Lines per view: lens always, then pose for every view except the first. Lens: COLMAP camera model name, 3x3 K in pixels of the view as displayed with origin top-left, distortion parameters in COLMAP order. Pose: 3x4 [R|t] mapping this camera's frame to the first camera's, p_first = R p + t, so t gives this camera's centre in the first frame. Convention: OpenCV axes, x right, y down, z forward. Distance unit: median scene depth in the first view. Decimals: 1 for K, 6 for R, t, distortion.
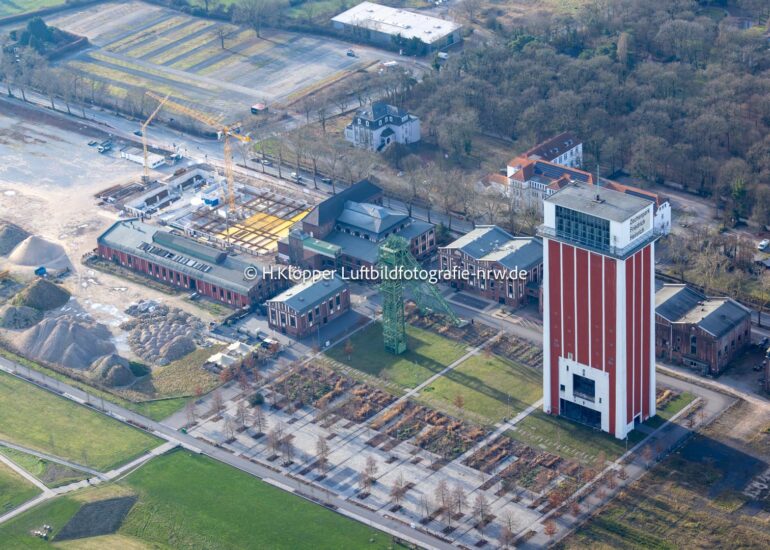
lens RADIAL K [[2232.7, 0, 385.0], [0, 2232.7, 275.0], [0, 0, 1]] dist [-0.186037, -0.273108]
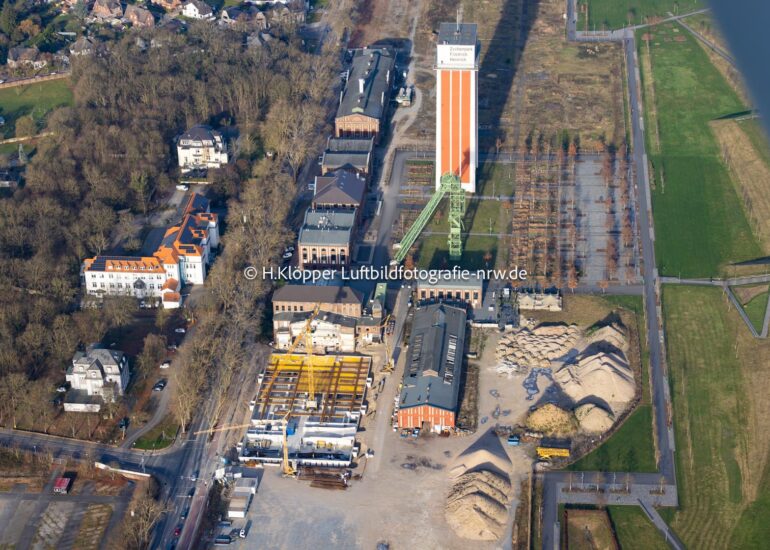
lens RADIAL K [[1691.0, 0, 385.0], [0, 1691.0, 275.0], [0, 0, 1]] dist [0.050858, 0.160183]
pose [[-0.558860, -0.345314, 0.753945, -0.669956], [0.416887, 0.668946, 0.615400, -0.543565], [-0.716854, 0.658233, -0.229890, 1.171720]]
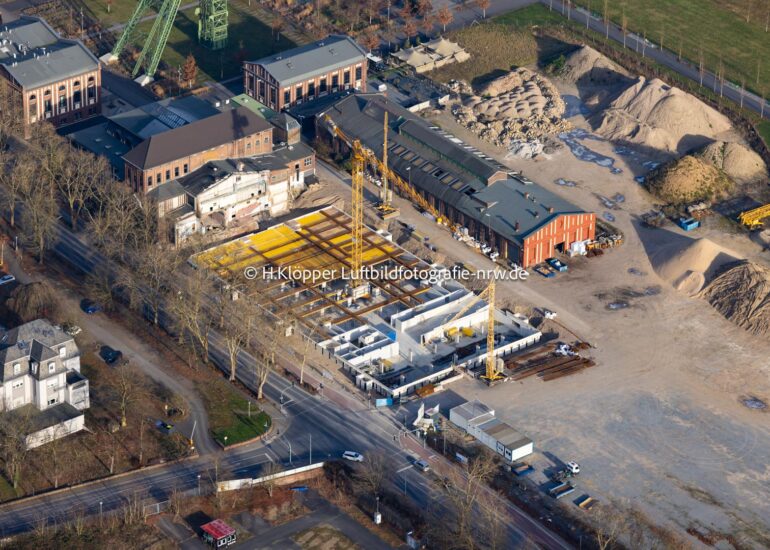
lens RADIAL K [[3280.3, 0, 385.0], [0, 3280.3, 275.0], [0, 0, 1]] dist [-0.031429, 2.424433]
pose [[-0.977121, -0.071990, 0.200130, -0.256036], [0.125244, 0.565759, 0.815004, -0.749180], [-0.171897, 0.821422, -0.543799, 1.528138]]
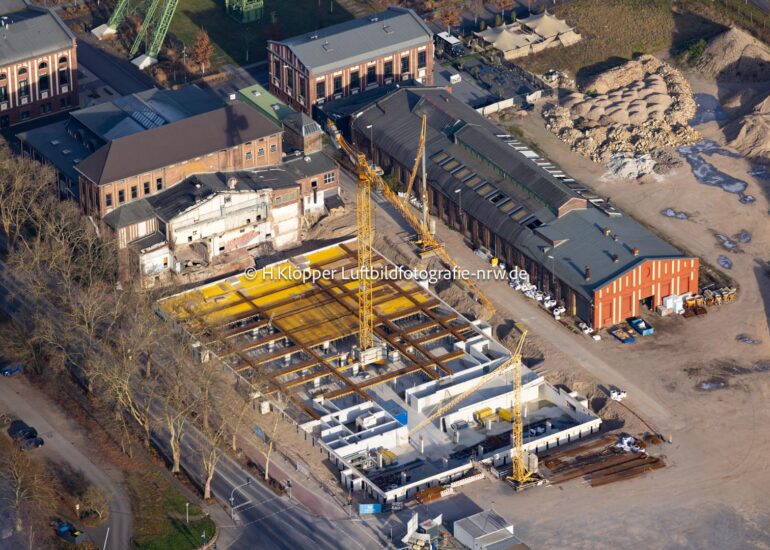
lens RADIAL K [[4179.0, 0, 385.0], [0, 4179.0, 275.0], [0, 0, 1]] dist [0.224497, 0.357560]
pose [[-0.947864, -0.098345, 0.303120, -0.329803], [0.196441, 0.568658, 0.798773, -0.710615], [-0.250927, 0.816674, -0.519692, 1.477391]]
